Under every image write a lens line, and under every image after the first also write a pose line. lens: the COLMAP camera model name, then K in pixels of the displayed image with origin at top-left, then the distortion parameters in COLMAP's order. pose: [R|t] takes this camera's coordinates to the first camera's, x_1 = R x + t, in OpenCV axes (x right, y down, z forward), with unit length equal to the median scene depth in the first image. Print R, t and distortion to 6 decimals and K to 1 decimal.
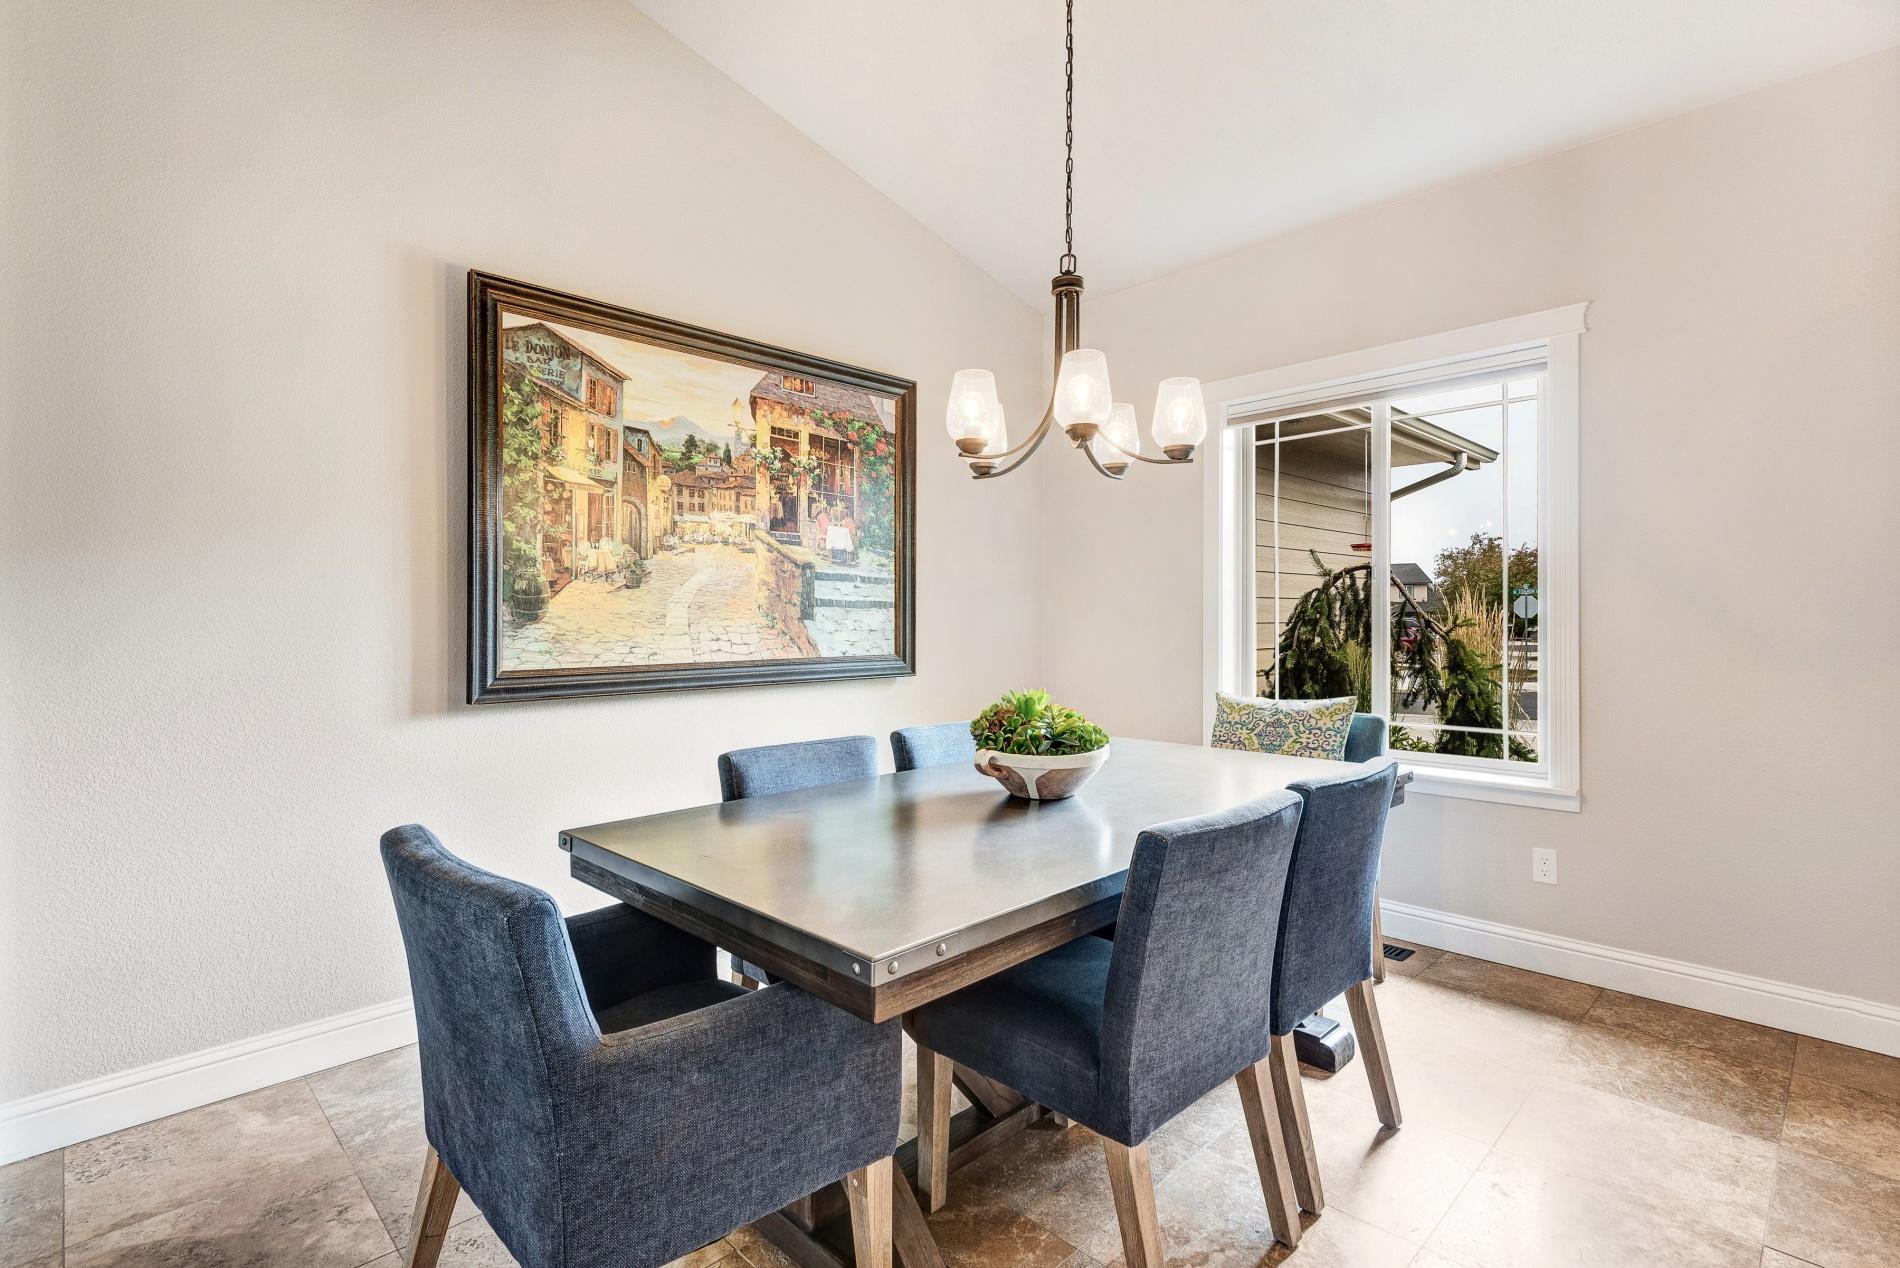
lens RADIAL K [[892.7, 0, 948.9], [0, 892.7, 592.4], [0, 0, 1]] dist [0.000241, -0.000236]
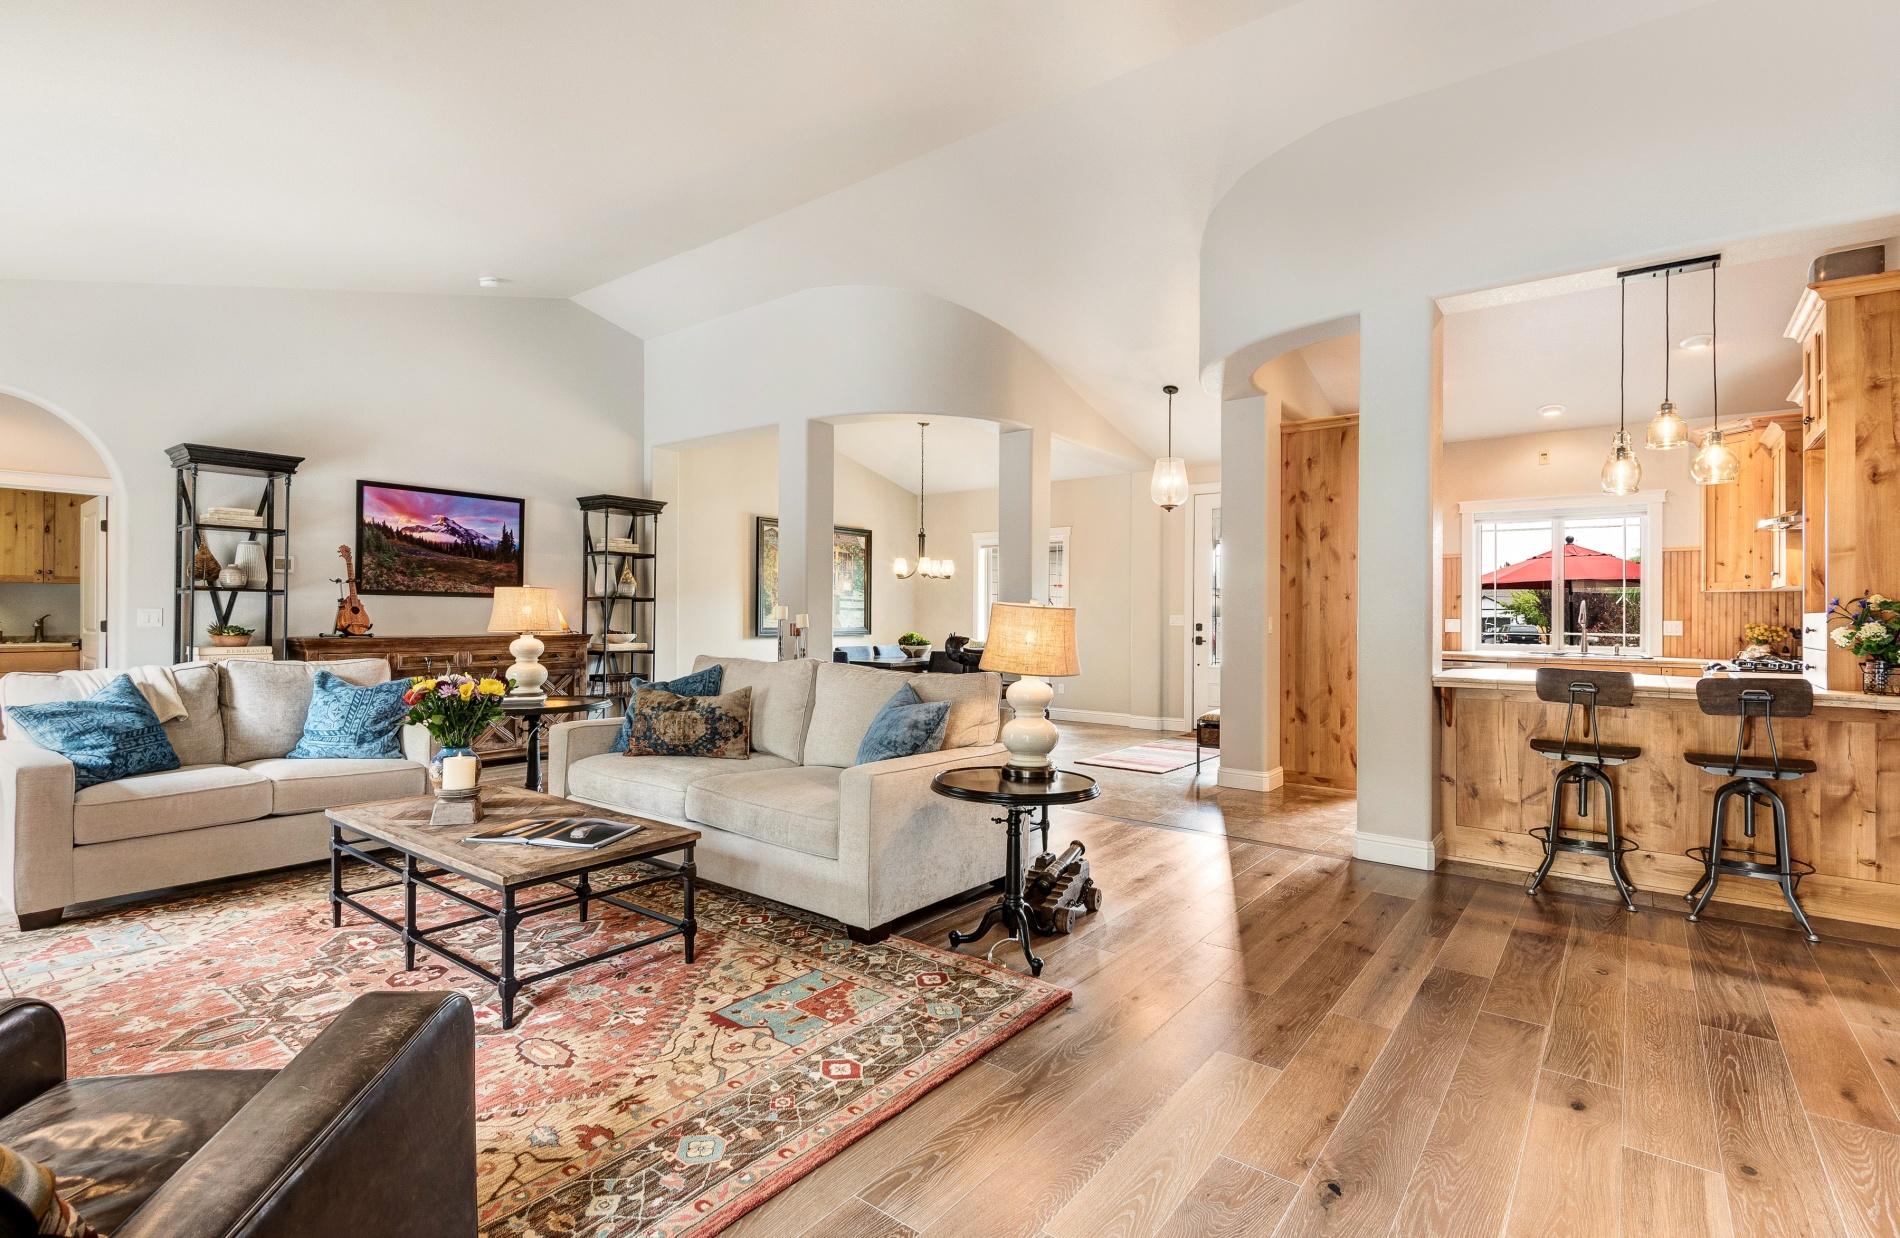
lens RADIAL K [[887.9, 0, 950.0], [0, 887.9, 619.0], [0, 0, 1]] dist [-0.000859, -0.022071]
pose [[0.990319, 0.012401, 0.138255, -0.214625], [-0.016919, 0.999359, 0.031547, -0.059066], [-0.137775, -0.033580, 0.989894, -2.175941]]
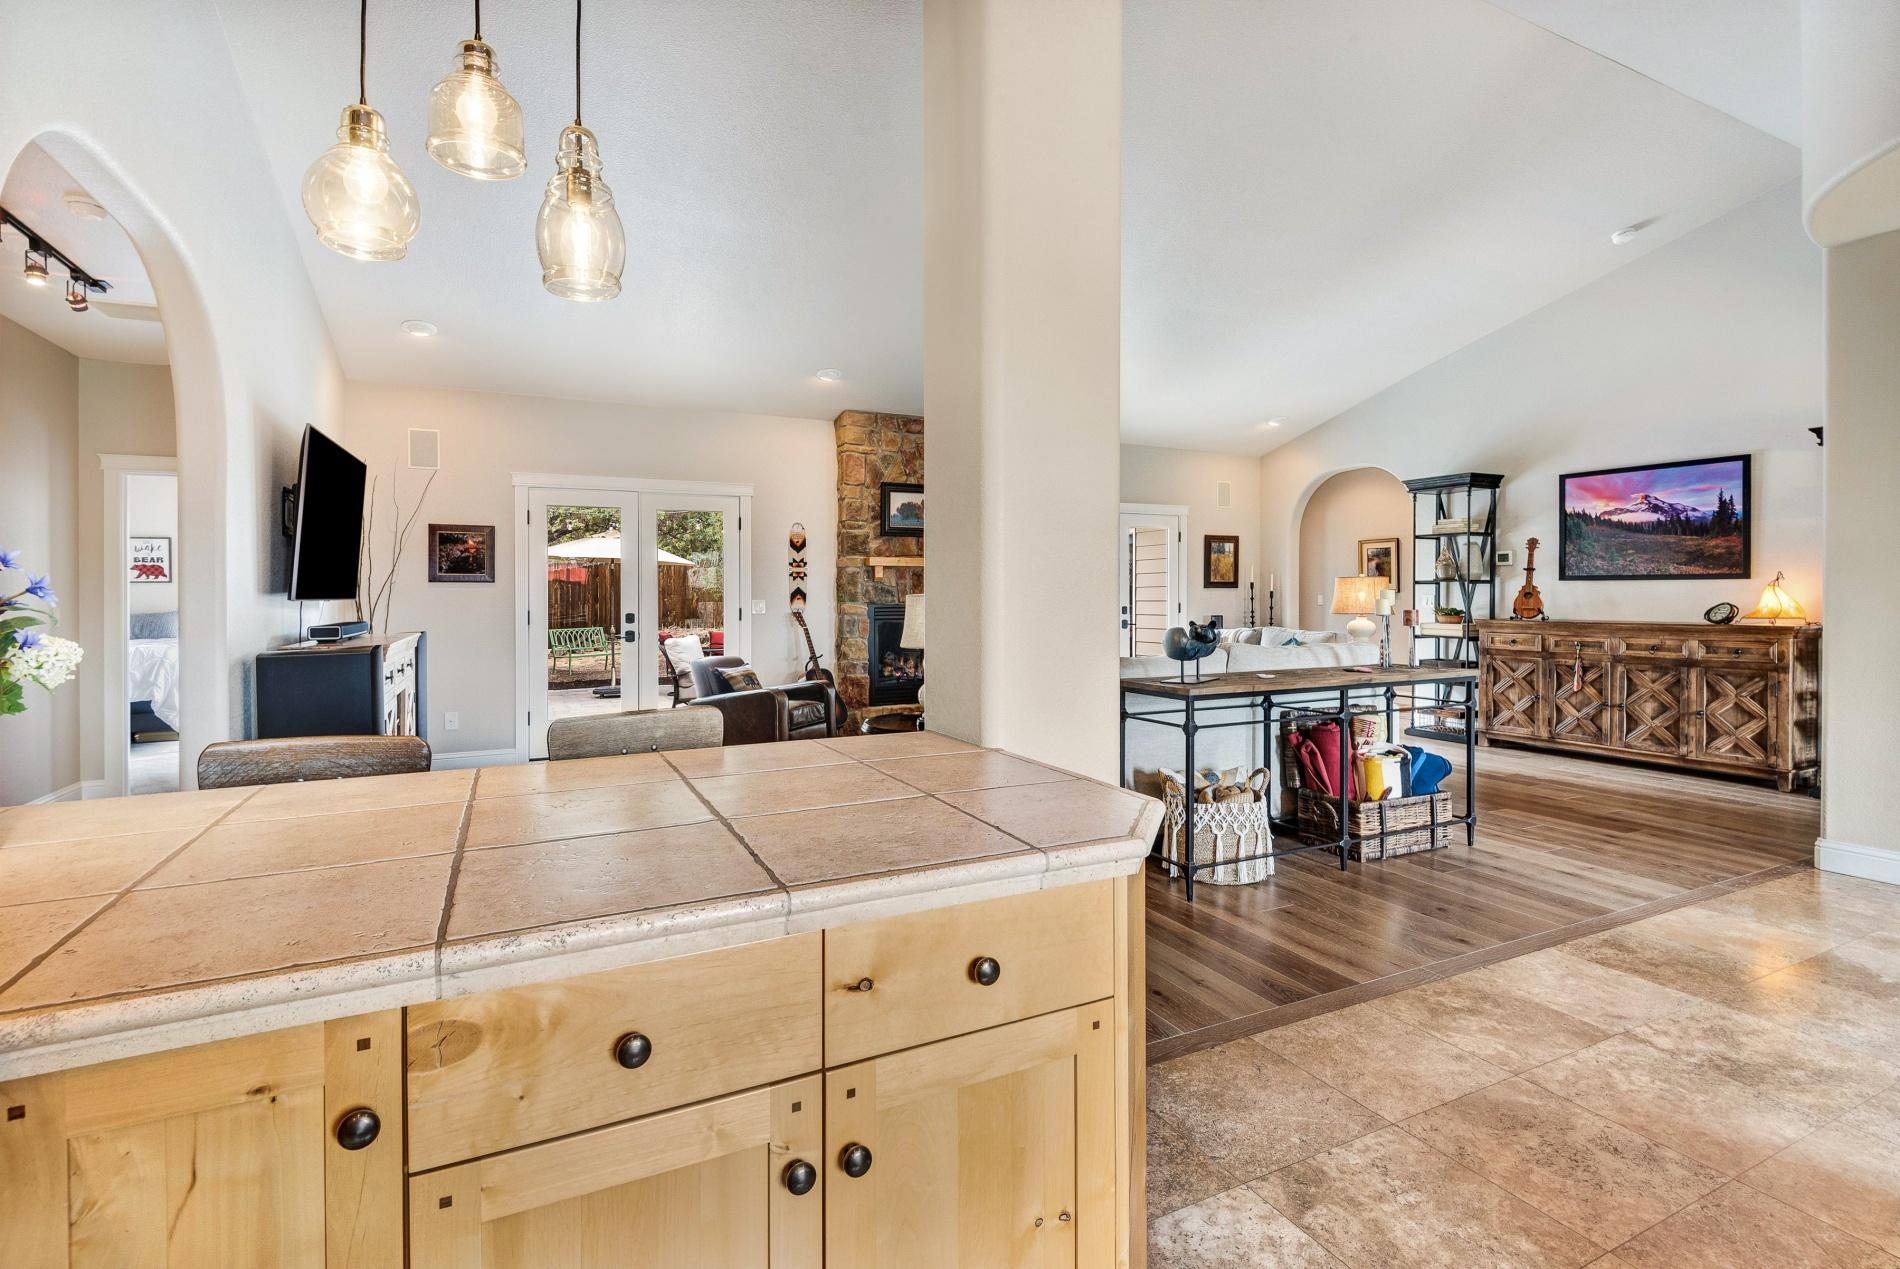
lens RADIAL K [[893.1, 0, 950.2], [0, 893.1, 612.4], [0, 0, 1]] dist [-0.000129, -0.000597]
pose [[-0.319612, 0.025419, -0.947208, 1.317847], [0.031771, 0.999366, 0.016099, -0.033436], [0.947016, -0.024949, -0.320216, -0.684989]]
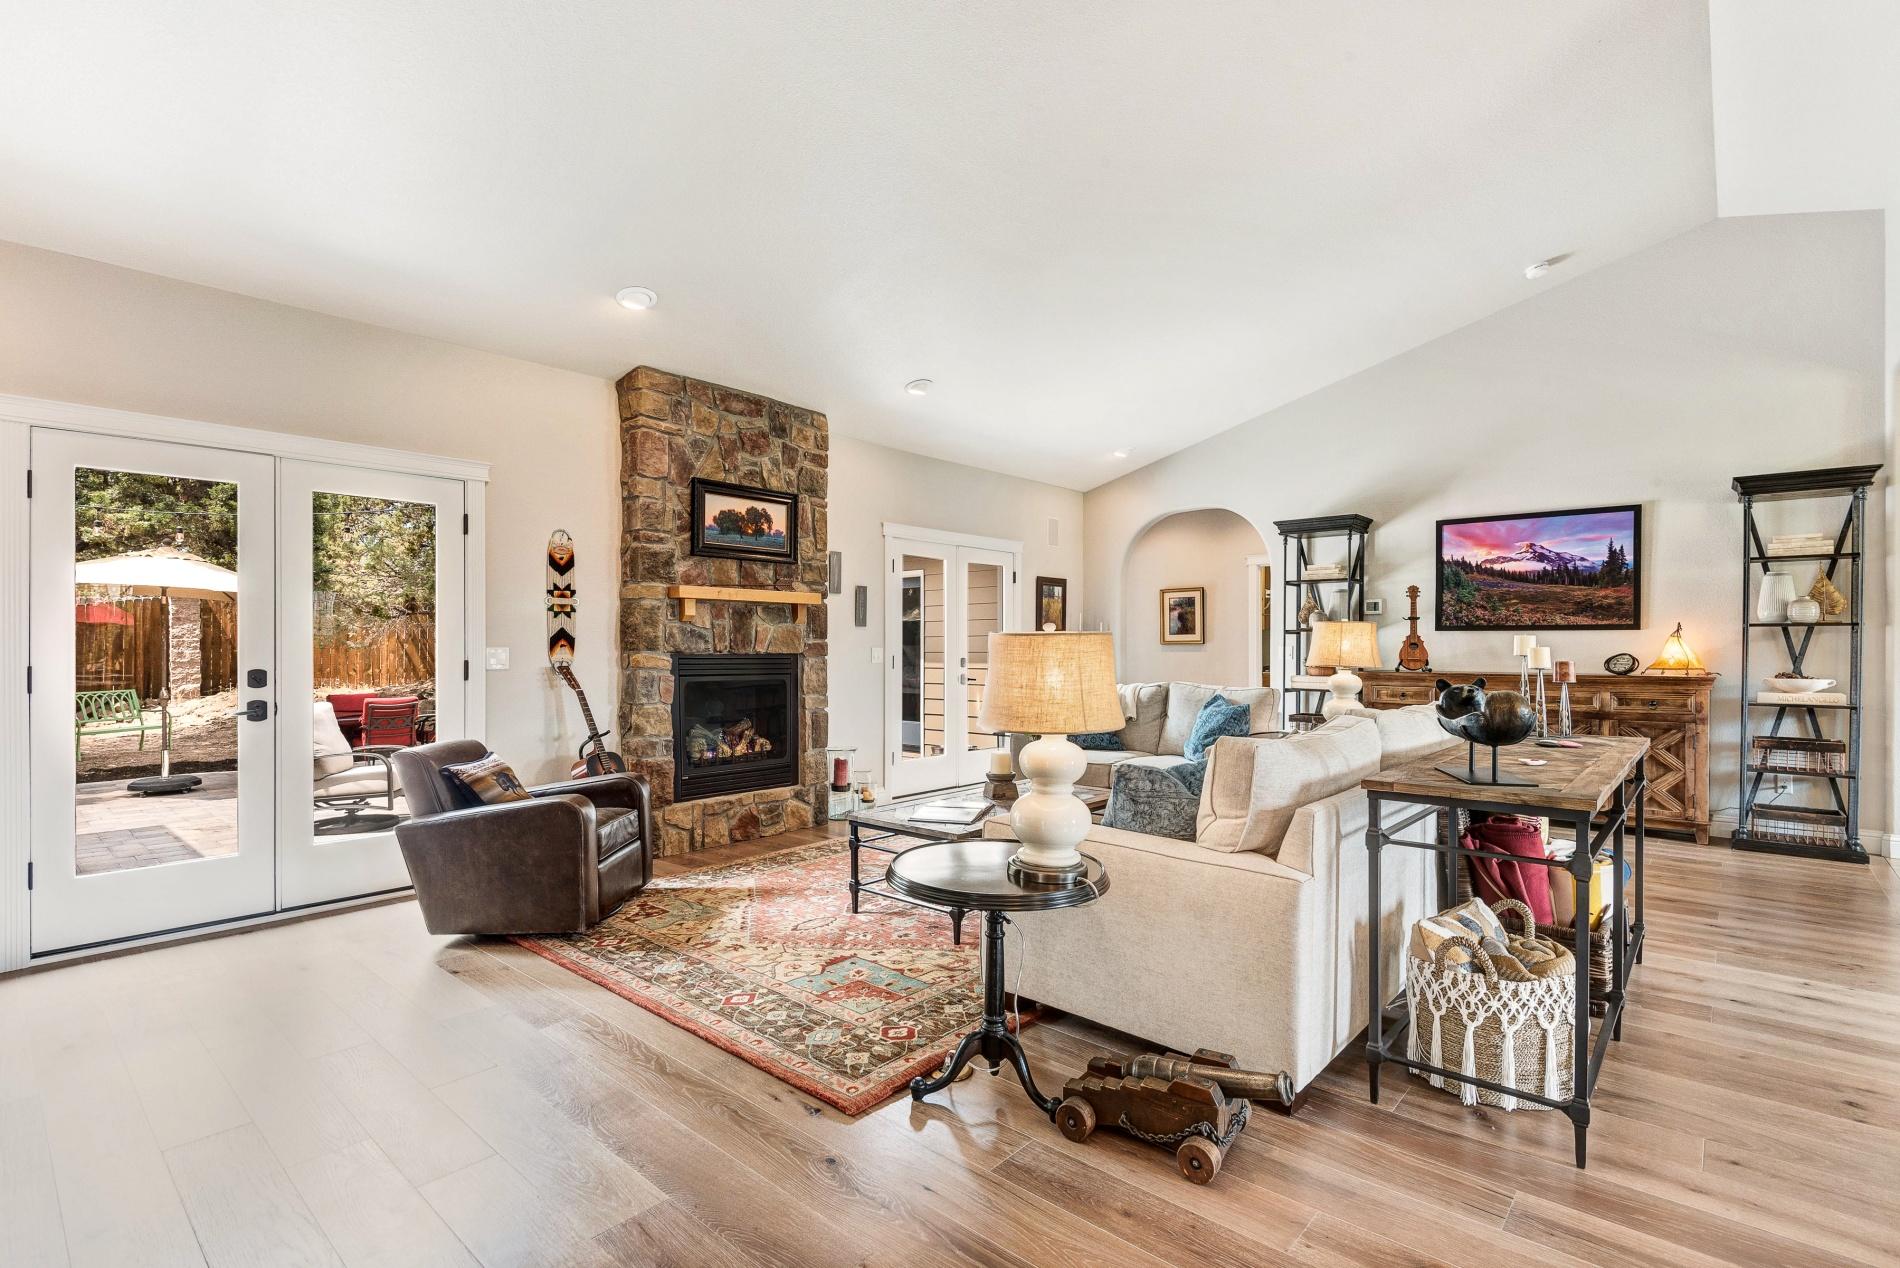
lens RADIAL K [[881.5, 0, 945.6], [0, 881.5, 657.6], [0, 0, 1]] dist [0.000011, -0.000607]
pose [[0.059730, 0.016686, -0.998075, 0.757080], [0.026382, 0.999485, 0.018289, -0.033869], [0.997866, -0.027423, 0.059259, -1.261953]]
